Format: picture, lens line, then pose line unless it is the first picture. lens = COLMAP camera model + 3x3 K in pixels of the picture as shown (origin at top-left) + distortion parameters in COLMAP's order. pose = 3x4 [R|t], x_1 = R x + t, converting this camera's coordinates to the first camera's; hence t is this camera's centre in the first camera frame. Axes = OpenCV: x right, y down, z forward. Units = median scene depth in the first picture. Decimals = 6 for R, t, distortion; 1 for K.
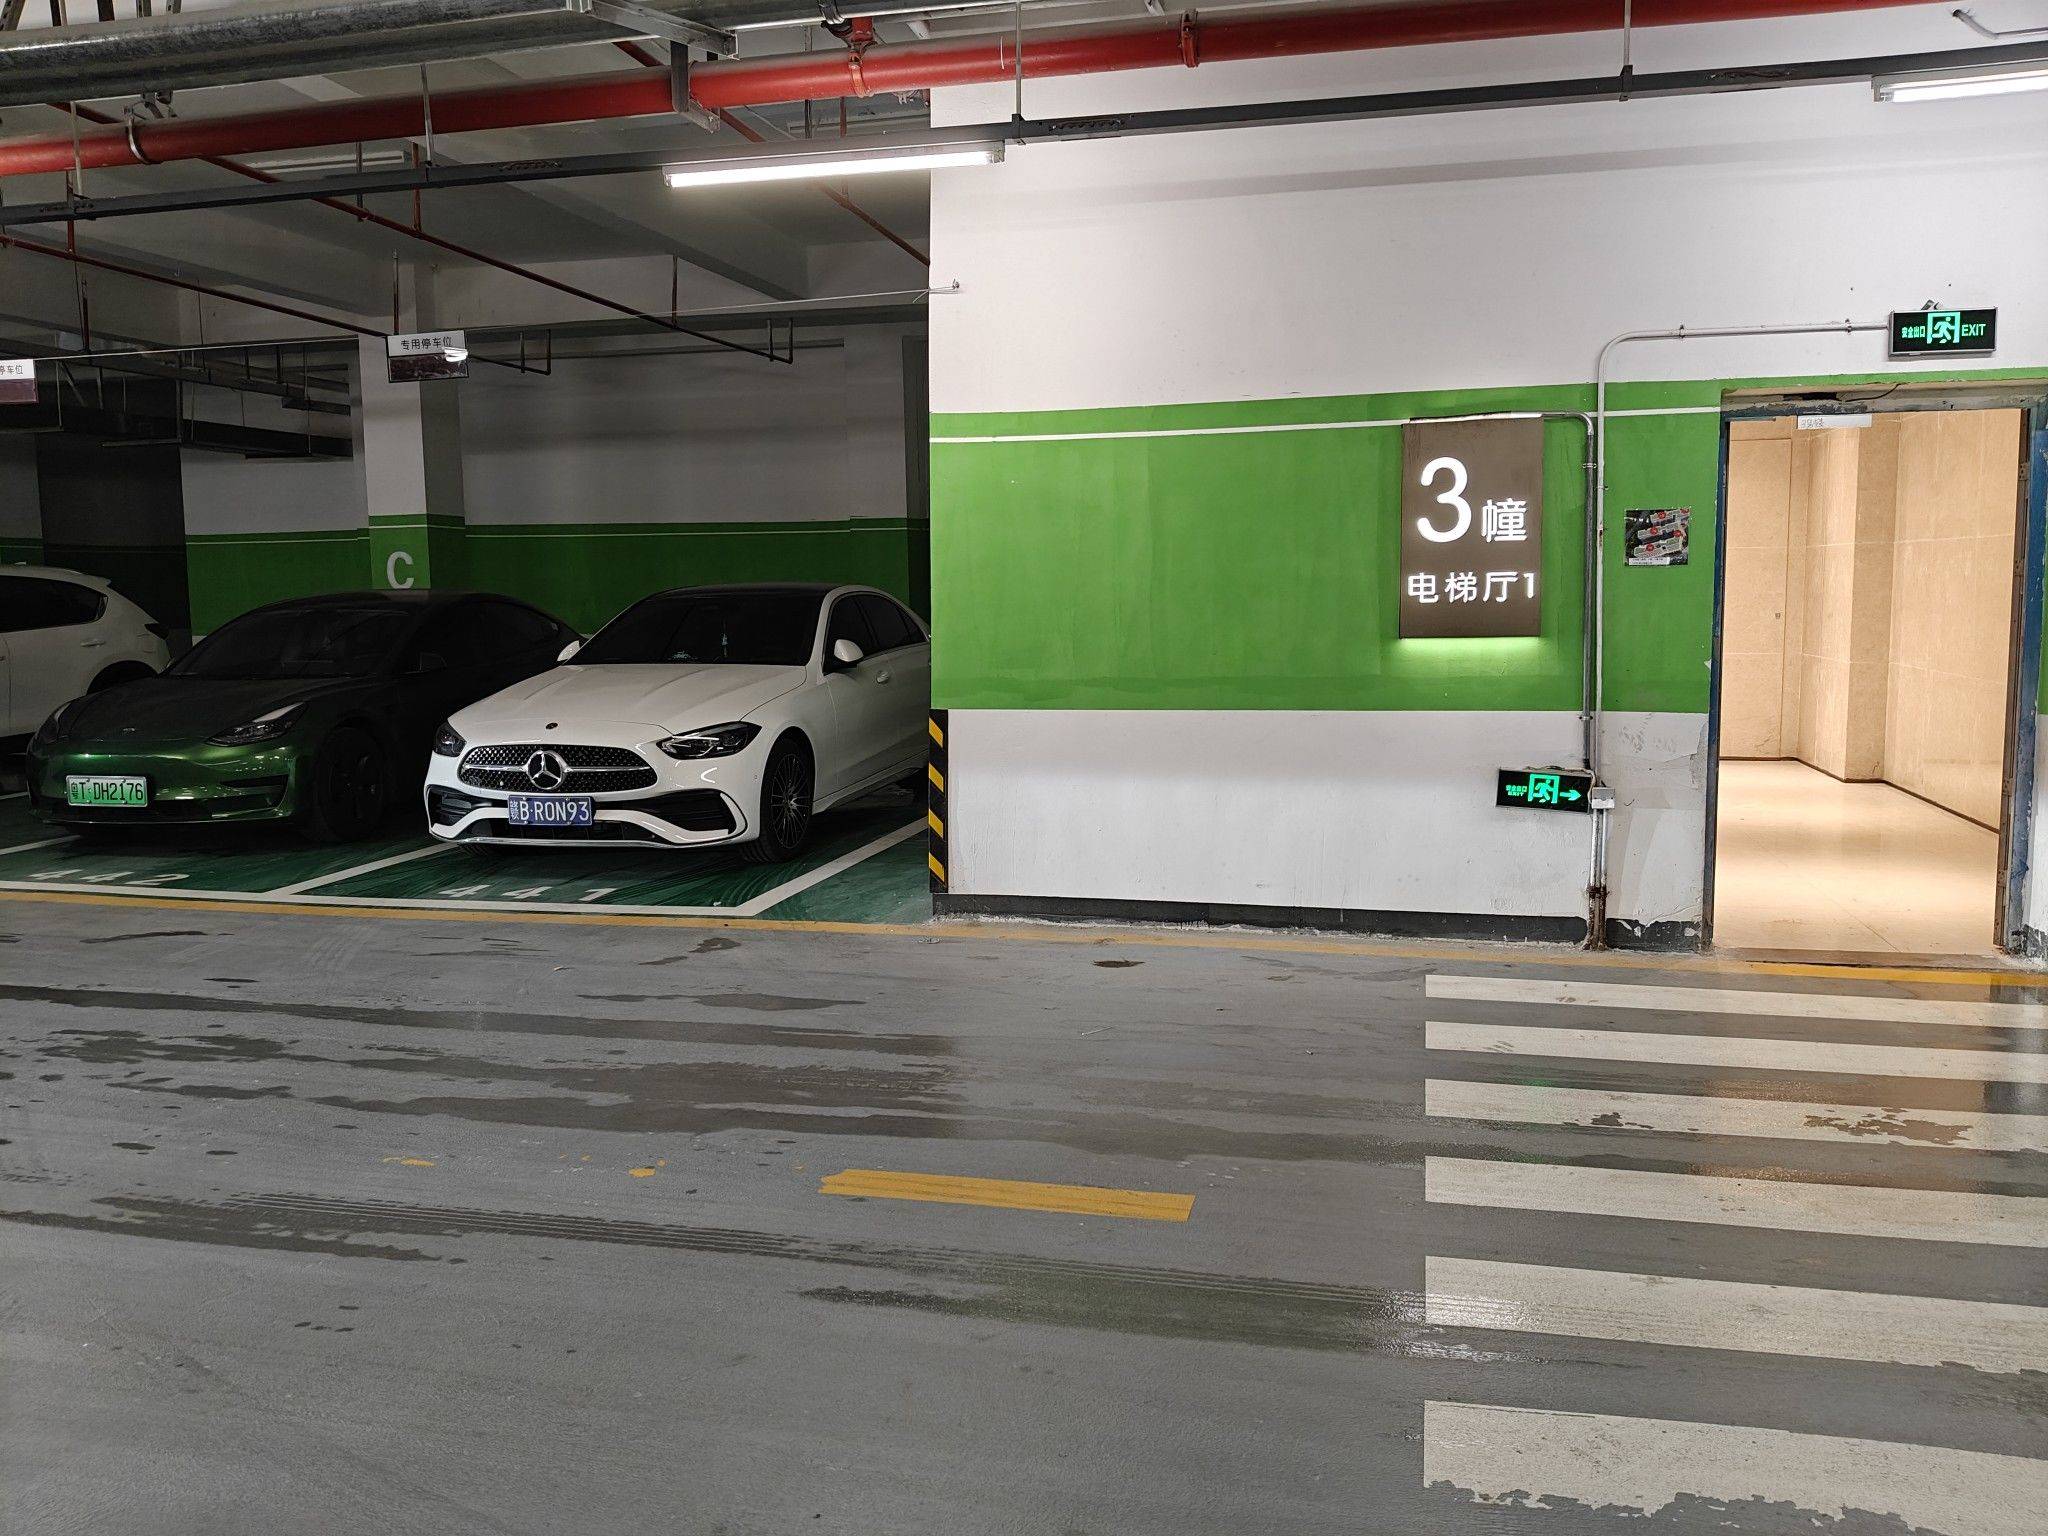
lens RADIAL K [[1559.9, 0, 1024.0], [0, 1559.9, 768.0], [0, 0, 1]] dist [0.064714, -0.001222]
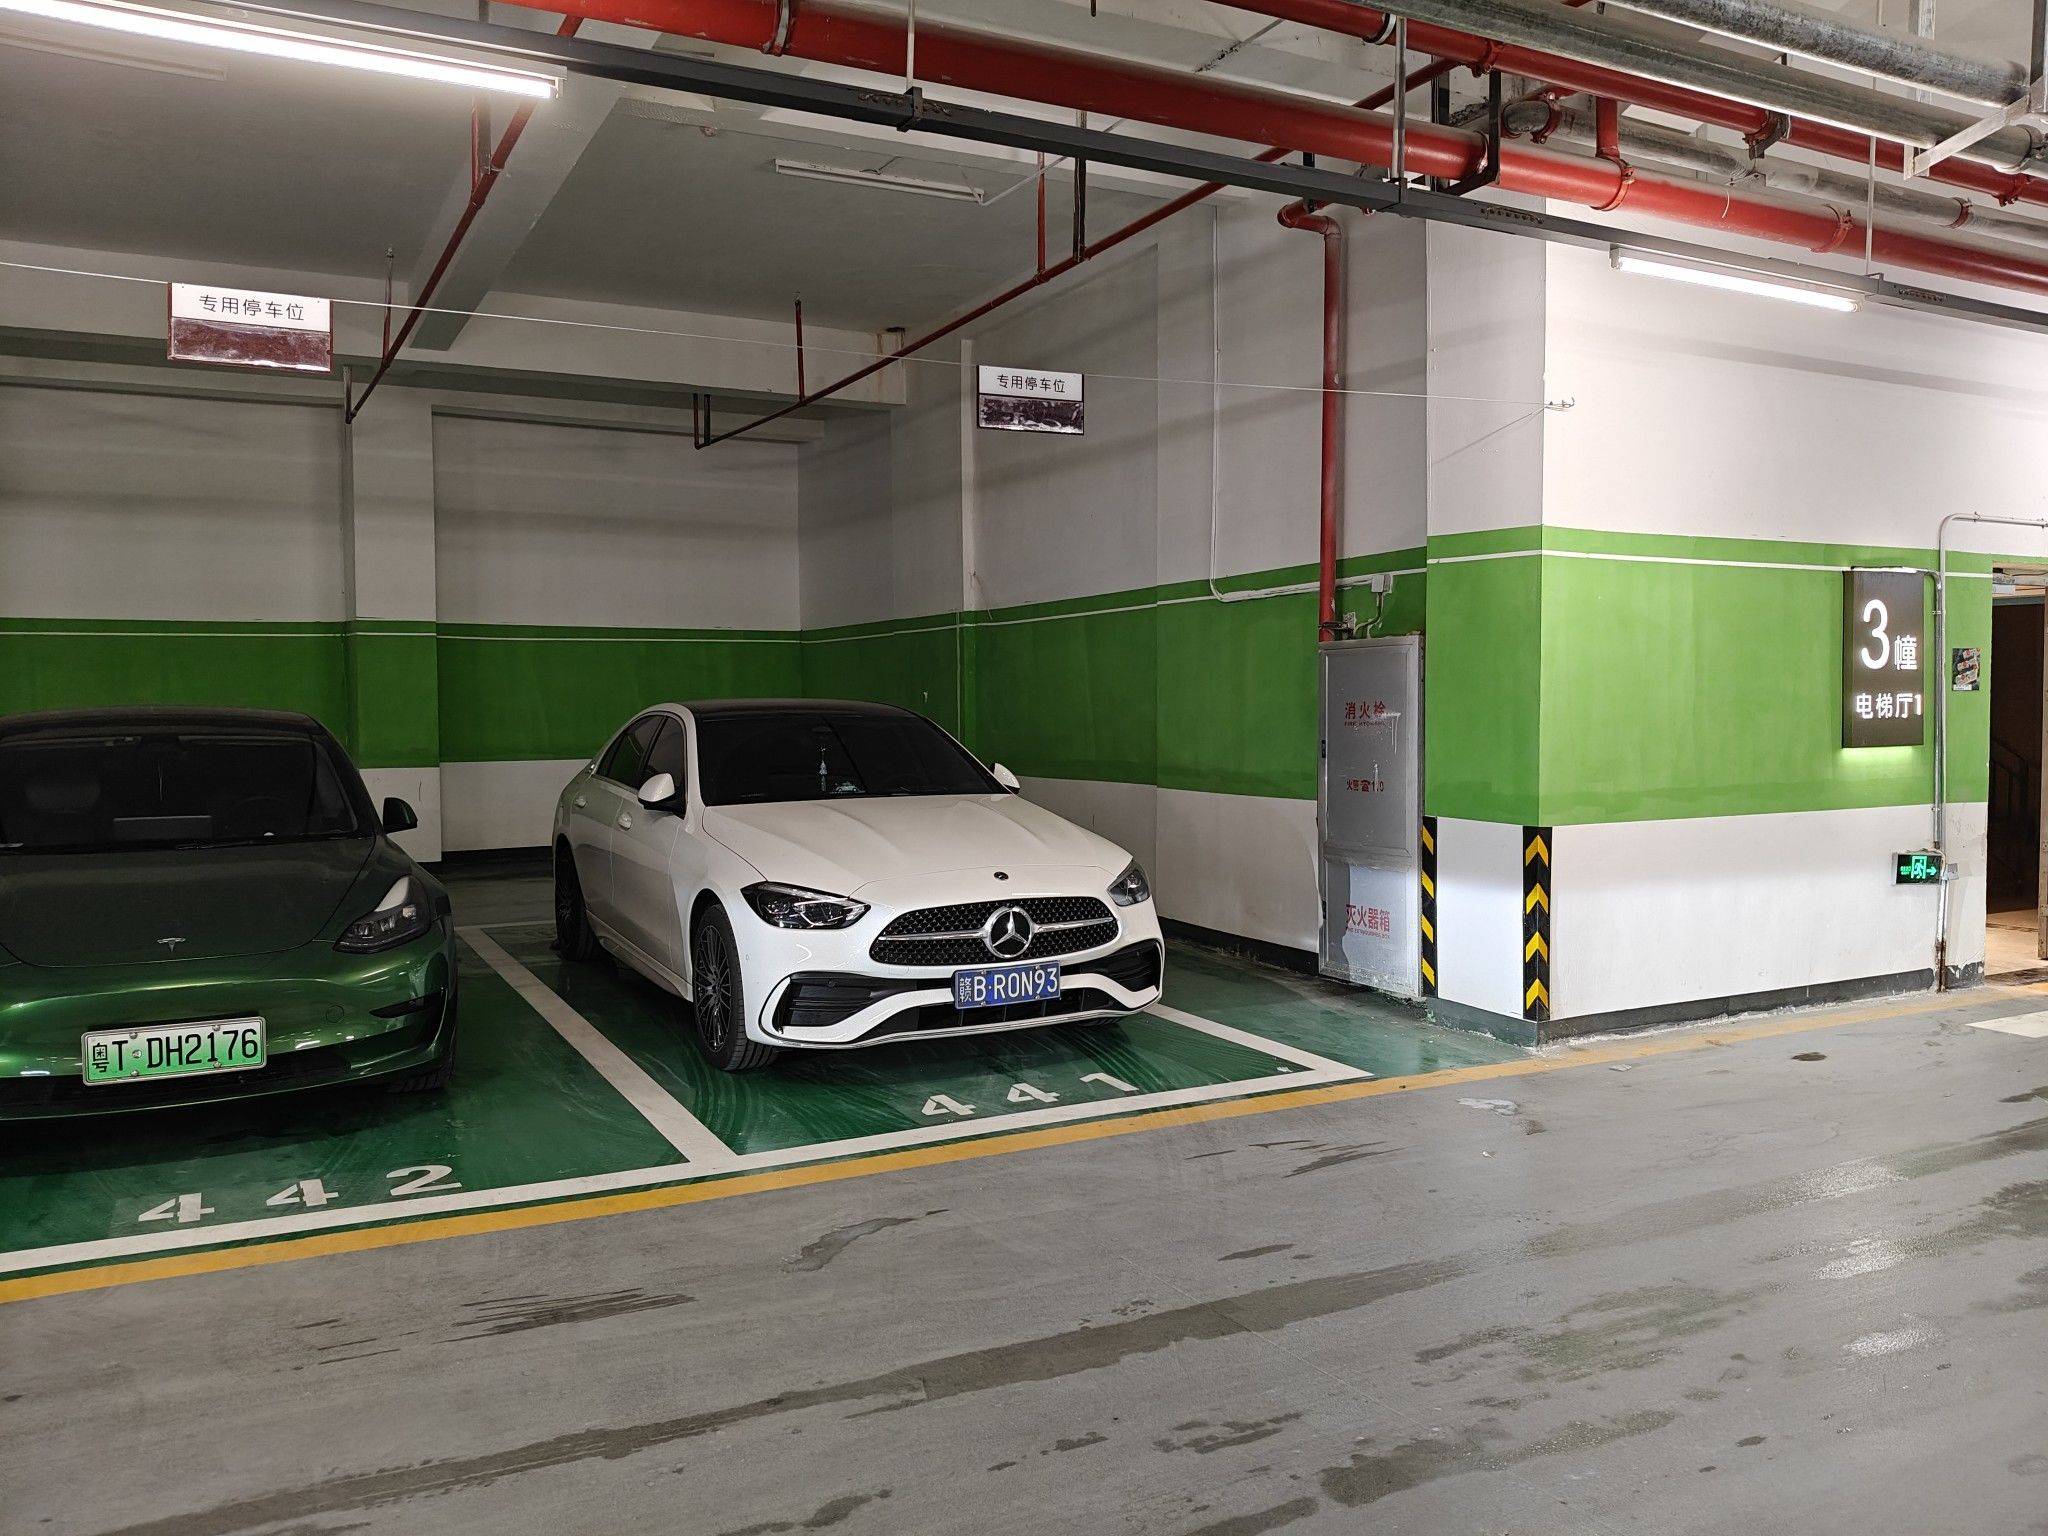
lens RADIAL K [[1559.9, 0, 1024.0], [0, 1559.9, 768.0], [0, 0, 1]] dist [0.064714, -0.001222]
pose [[0.744640, -0.019853, 0.667171, -0.992381], [0.069353, 0.996448, -0.047755, -0.051720], [-0.663854, 0.081831, 0.743372, 0.504276]]
